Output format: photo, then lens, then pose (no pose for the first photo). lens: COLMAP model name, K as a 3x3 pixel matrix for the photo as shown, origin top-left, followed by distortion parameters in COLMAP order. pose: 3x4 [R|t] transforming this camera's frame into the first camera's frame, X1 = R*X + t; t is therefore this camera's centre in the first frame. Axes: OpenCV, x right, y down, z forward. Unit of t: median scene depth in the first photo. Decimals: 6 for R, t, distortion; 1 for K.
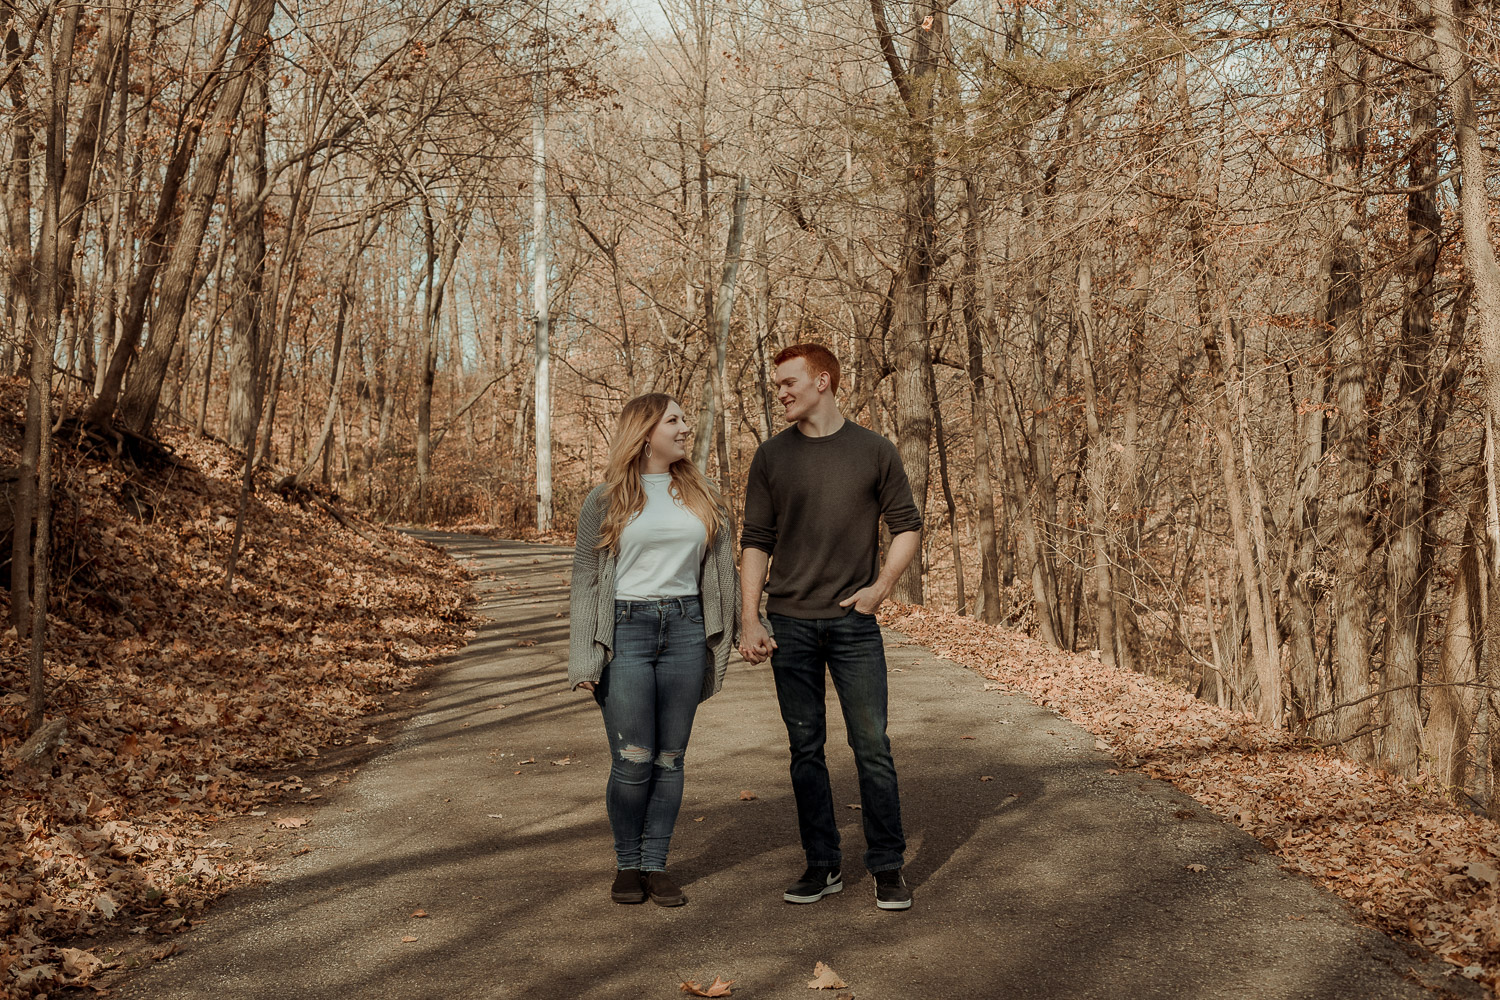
lens RADIAL K [[2190.9, 0, 750.0], [0, 2190.9, 500.0], [0, 0, 1]] dist [0.005799, -0.058924]
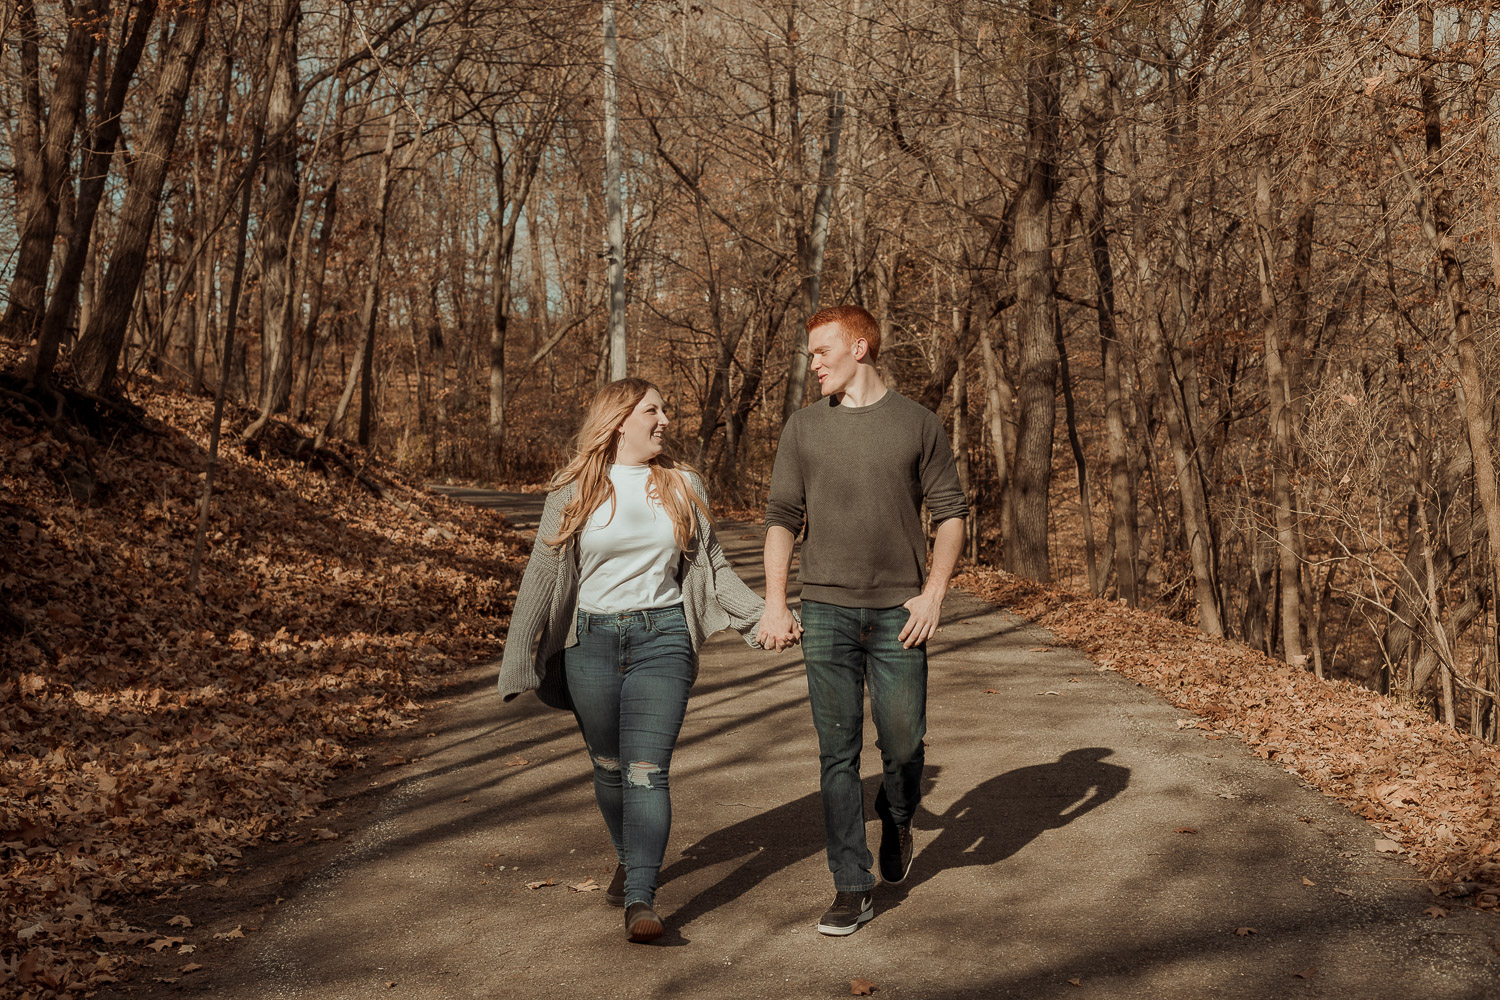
lens RADIAL K [[2175.0, 0, 750.0], [0, 2175.0, 500.0], [0, 0, 1]] dist [-0.000431, -0.064297]
pose [[0.998993, -0.010425, -0.043632, -0.003898], [0.011562, 0.999598, 0.025889, -0.009665], [0.043345, -0.026368, 0.998712, 0.230036]]
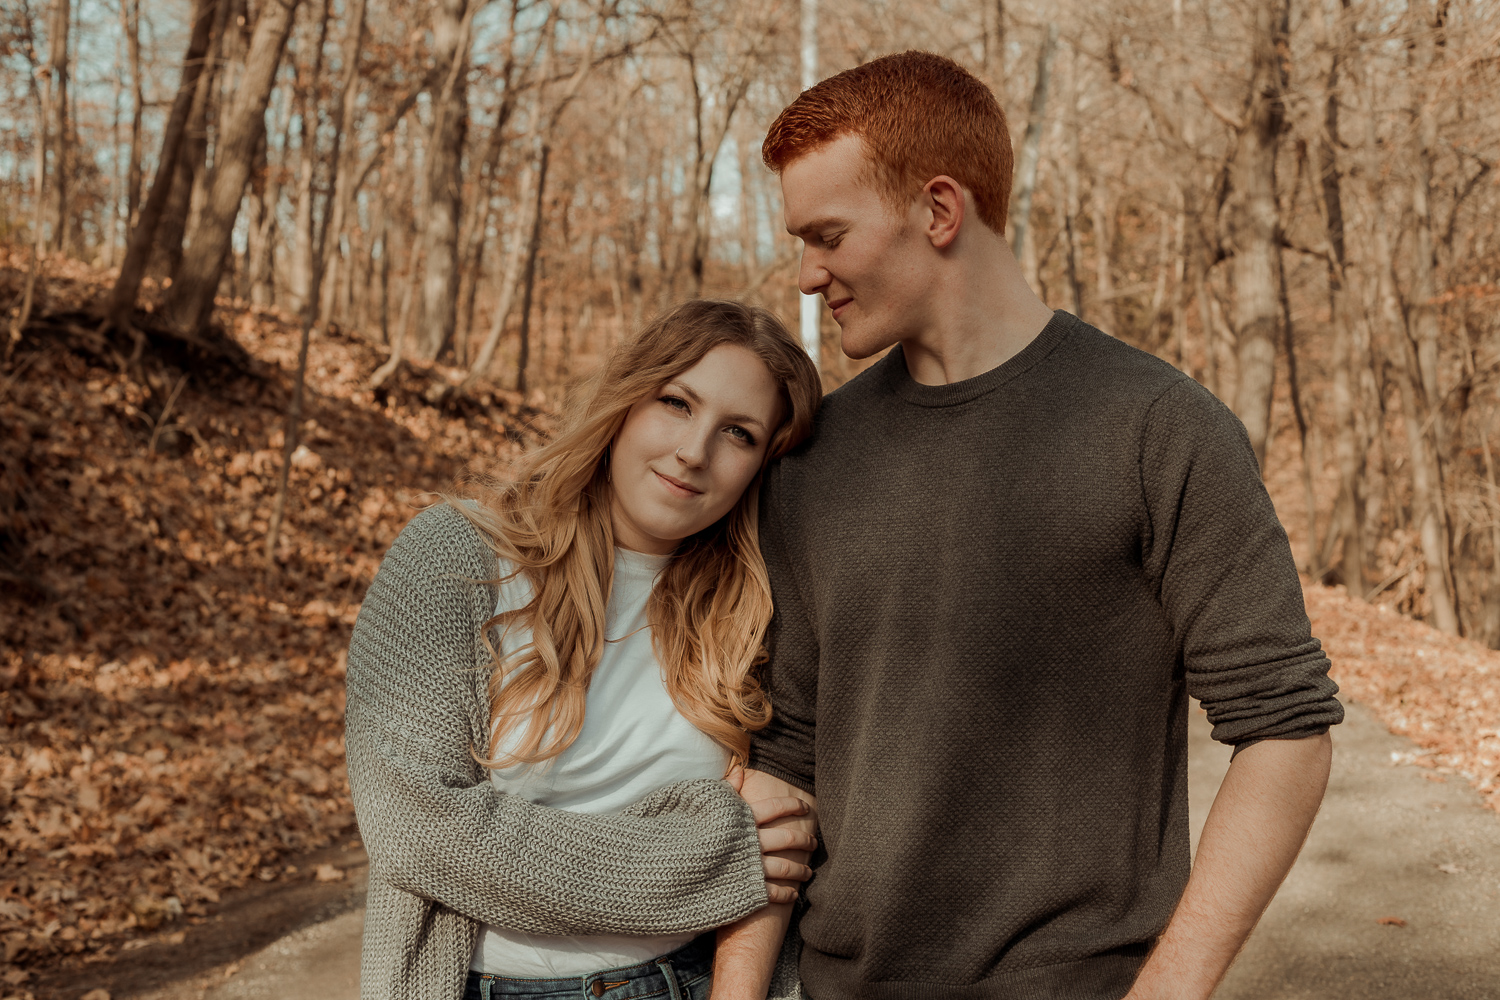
lens RADIAL K [[2190.9, 0, 750.0], [0, 2190.9, 500.0], [0, 0, 1]] dist [0.005799, -0.058924]
pose [[0.989449, 0.015840, -0.144012, 0.014626], [-0.008861, 0.998761, 0.048974, -0.013065], [0.144609, -0.047181, 0.988363, 0.327891]]
